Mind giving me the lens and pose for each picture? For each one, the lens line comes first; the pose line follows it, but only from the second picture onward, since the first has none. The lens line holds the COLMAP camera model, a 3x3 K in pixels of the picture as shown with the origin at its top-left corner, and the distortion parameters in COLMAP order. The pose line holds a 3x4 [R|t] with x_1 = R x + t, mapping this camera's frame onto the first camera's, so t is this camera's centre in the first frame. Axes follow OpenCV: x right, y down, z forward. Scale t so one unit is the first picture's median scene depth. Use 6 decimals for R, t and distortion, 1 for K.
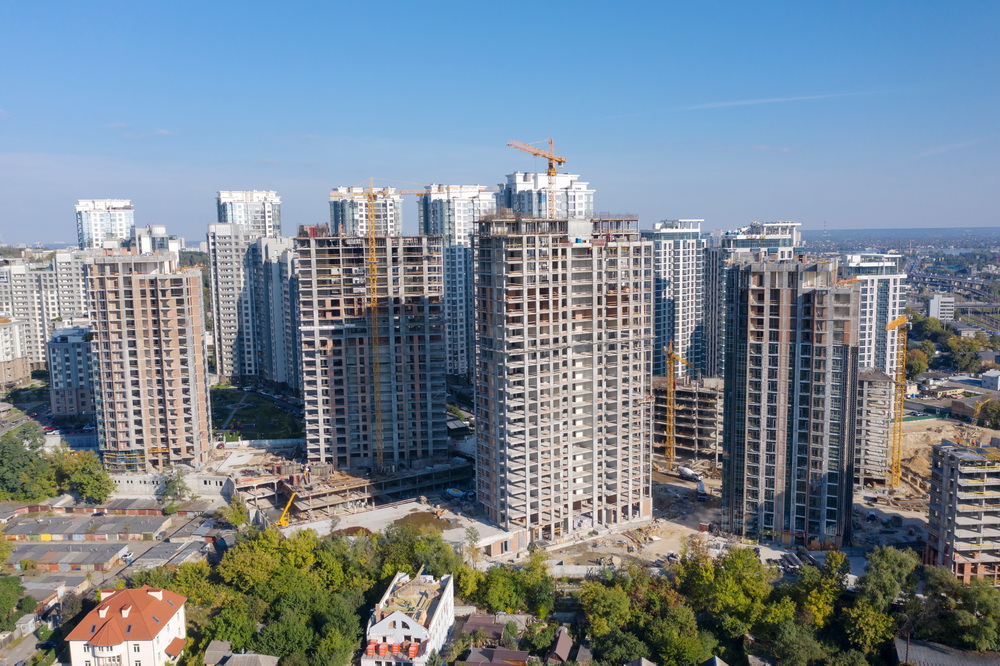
lens RADIAL K [[801.9, 0, 500.0], [0, 801.9, 333.0], [0, 0, 1]] dist [-0.013947, -0.007644]
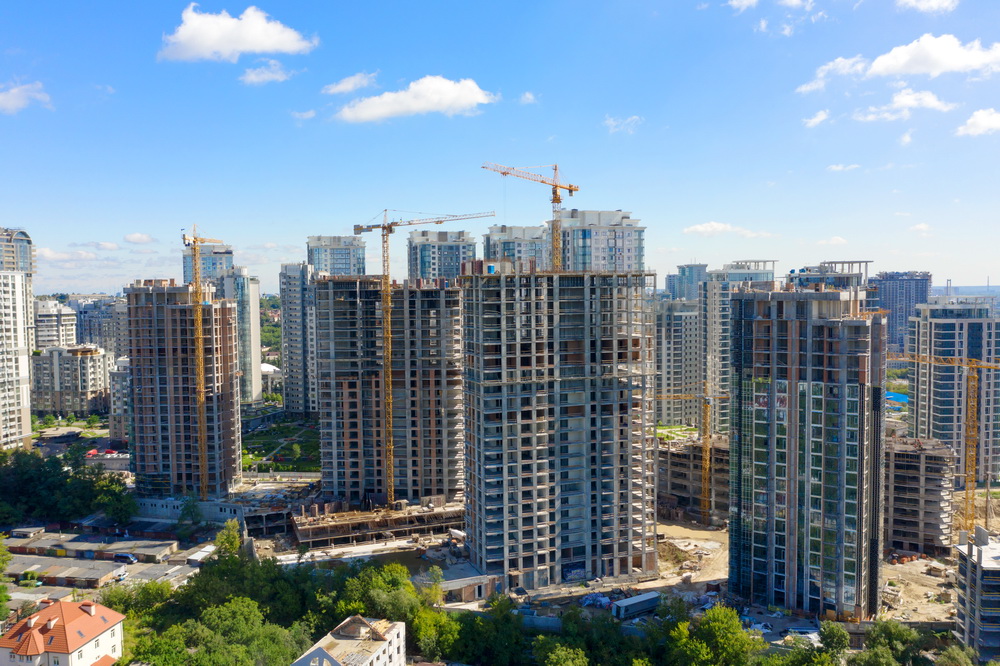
lens RADIAL K [[801.9, 0, 500.0], [0, 801.9, 333.0], [0, 0, 1]] dist [-0.013947, -0.007644]
pose [[0.984554, 0.015023, -0.174438, 0.147098], [-0.026987, 0.997427, -0.066416, 0.021087], [0.172991, 0.070098, 0.982426, 0.050515]]
